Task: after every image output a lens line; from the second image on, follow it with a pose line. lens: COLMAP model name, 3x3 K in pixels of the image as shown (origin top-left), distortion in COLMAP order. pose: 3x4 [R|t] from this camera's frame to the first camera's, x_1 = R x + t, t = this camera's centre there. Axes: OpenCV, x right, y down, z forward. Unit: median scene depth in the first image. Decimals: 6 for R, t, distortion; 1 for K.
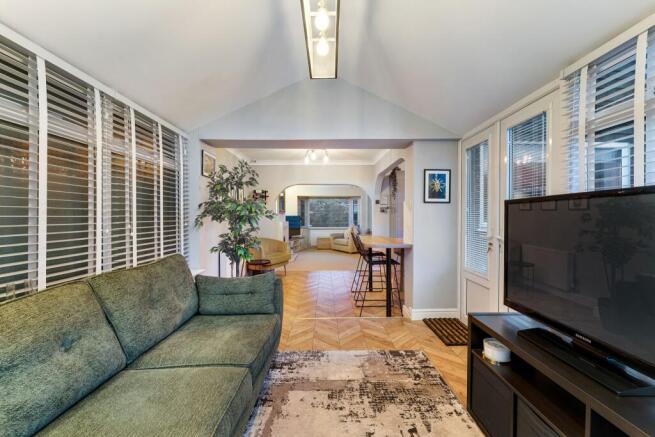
lens RADIAL K [[271.6, 0, 331.2], [0, 271.6, 222.0], [0, 0, 1]] dist [-0.001205, -0.000223]
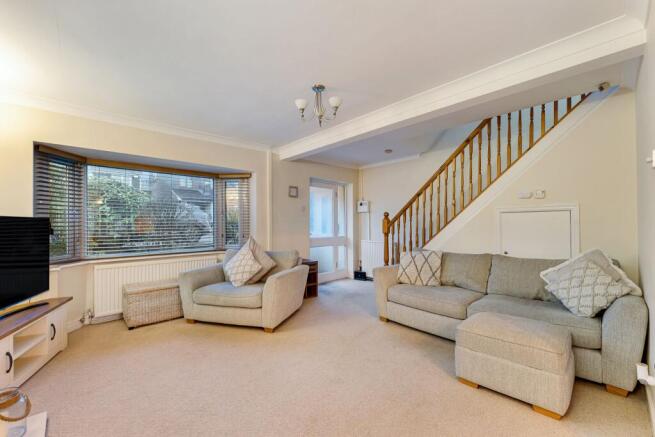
lens RADIAL K [[271.6, 0, 331.2], [0, 271.6, 222.0], [0, 0, 1]] dist [-0.001205, -0.000223]
pose [[0.737265, 0.005064, 0.675585, -0.100703], [0.019683, 0.999386, -0.028971, -0.006036], [-0.675317, 0.034657, 0.736713, 0.694367]]
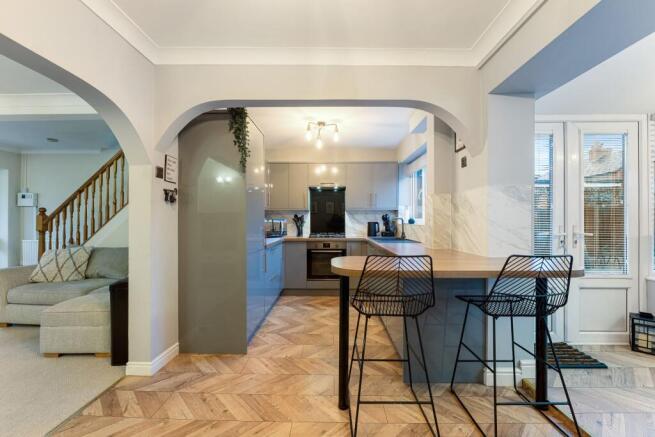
lens RADIAL K [[274.6, 0, 327.5], [0, 274.6, 218.5], [0, 0, 1]] dist [-0.000764, 0.000019]
pose [[0.040055, 0.010372, 0.999144, -0.123235], [0.024569, 0.999634, -0.011362, -0.001691], [-0.998895, 0.025003, 0.039785, 0.507262]]
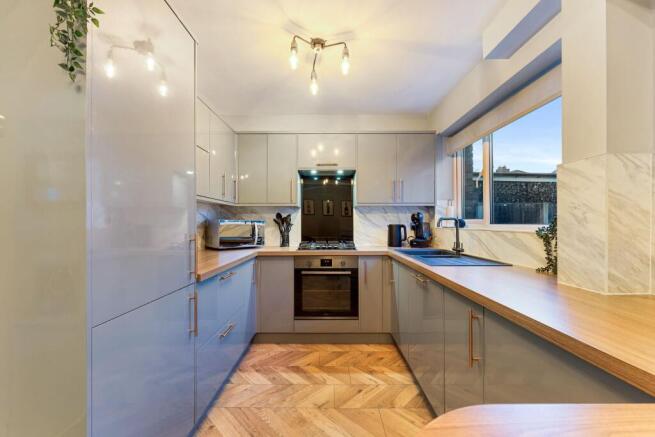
lens RADIAL K [[271.6, 0, 331.2], [0, 271.6, 222.0], [0, 0, 1]] dist [-0.001205, -0.000223]
pose [[0.012863, 0.004851, 0.999906, 0.056628], [0.024067, 0.999697, -0.005159, -0.002372], [-0.999628, 0.024131, 0.012742, 0.518500]]
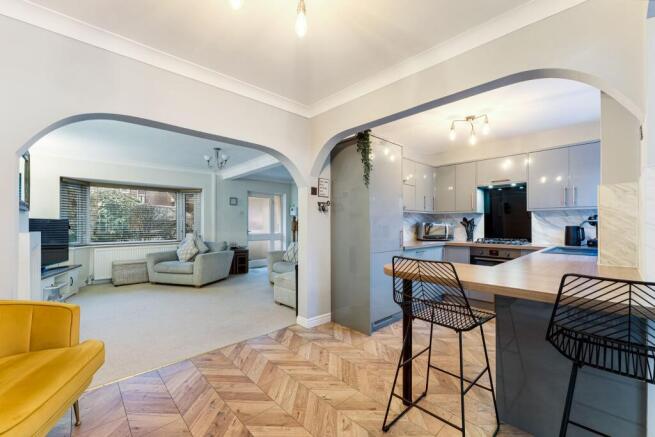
lens RADIAL K [[271.6, 0, 331.2], [0, 271.6, 222.0], [0, 0, 1]] dist [-0.001205, -0.000223]
pose [[0.740171, 0.008683, 0.672363, -0.104798], [0.013995, 0.999501, -0.028314, 0.001164], [-0.672273, 0.030367, 0.739680, 0.392890]]
